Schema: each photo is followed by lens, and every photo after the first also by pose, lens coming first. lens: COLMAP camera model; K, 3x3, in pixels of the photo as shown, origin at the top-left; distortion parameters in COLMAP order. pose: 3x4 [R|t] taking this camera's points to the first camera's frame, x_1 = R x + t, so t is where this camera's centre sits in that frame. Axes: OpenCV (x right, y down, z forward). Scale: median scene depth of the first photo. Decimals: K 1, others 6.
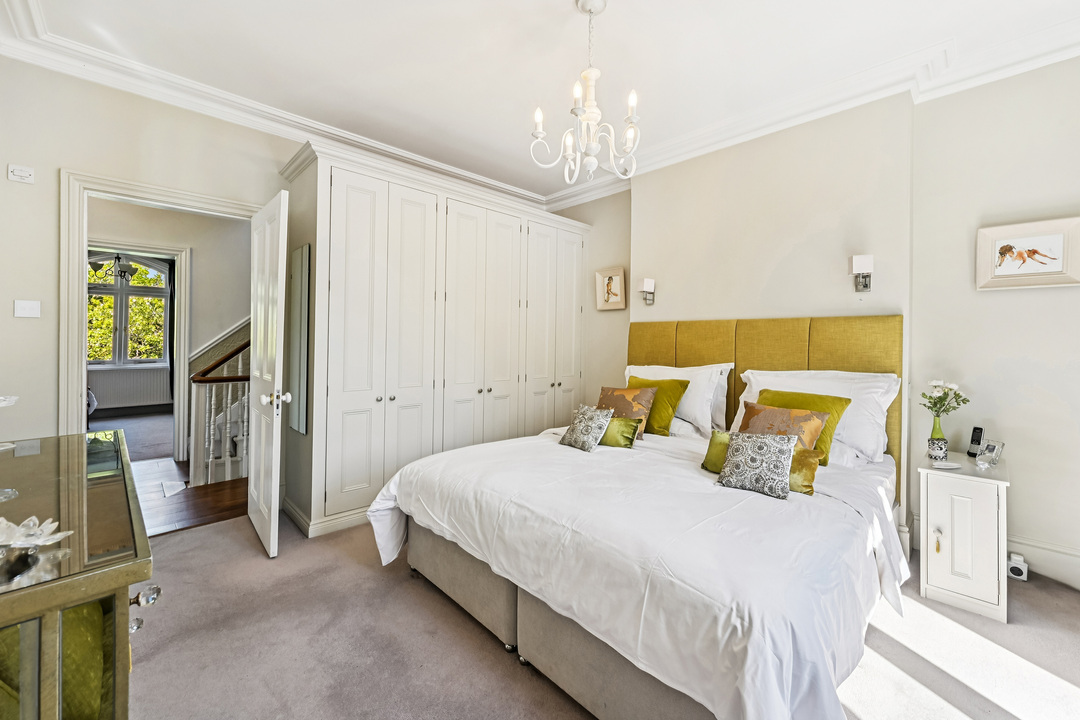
lens RADIAL K [[426.3, 0, 535.7], [0, 426.3, 338.9], [0, 0, 1]] dist [-0.001786, -0.000583]
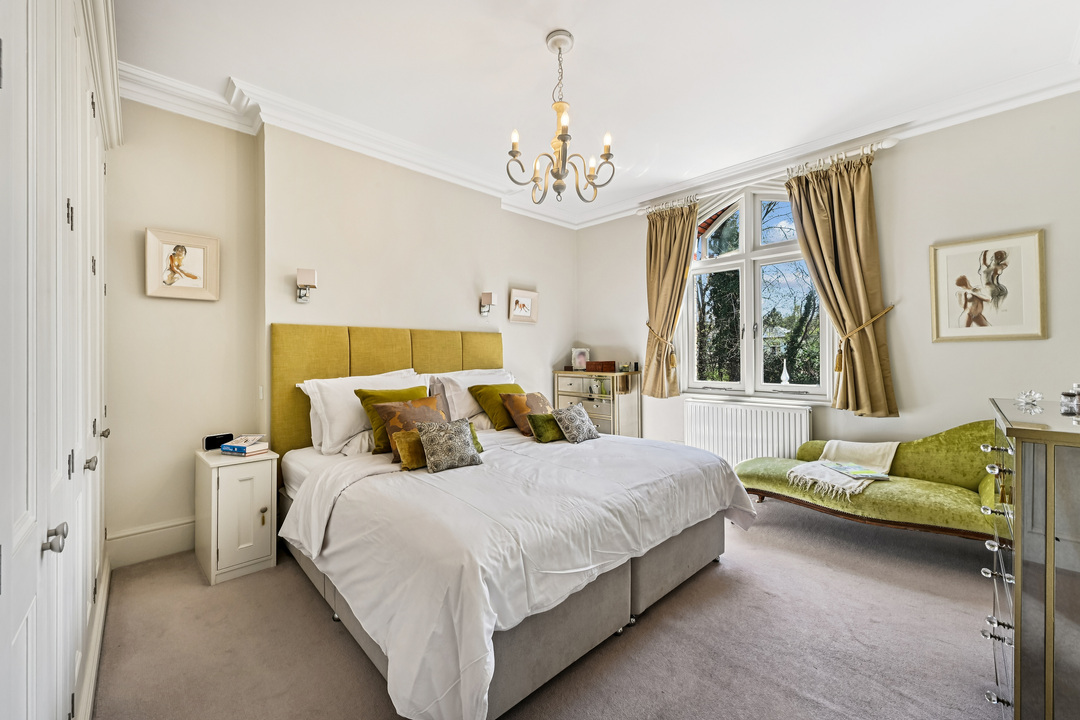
lens RADIAL K [[426.3, 0, 539.6], [0, 426.3, 354.4], [0, 0, 1]] dist [-0.001786, -0.000583]
pose [[0.003829, -0.005592, 0.999977, -0.735472], [0.000222, 0.999984, 0.005592, 0.015872], [-0.999993, 0.000200, 0.003830, 0.778907]]
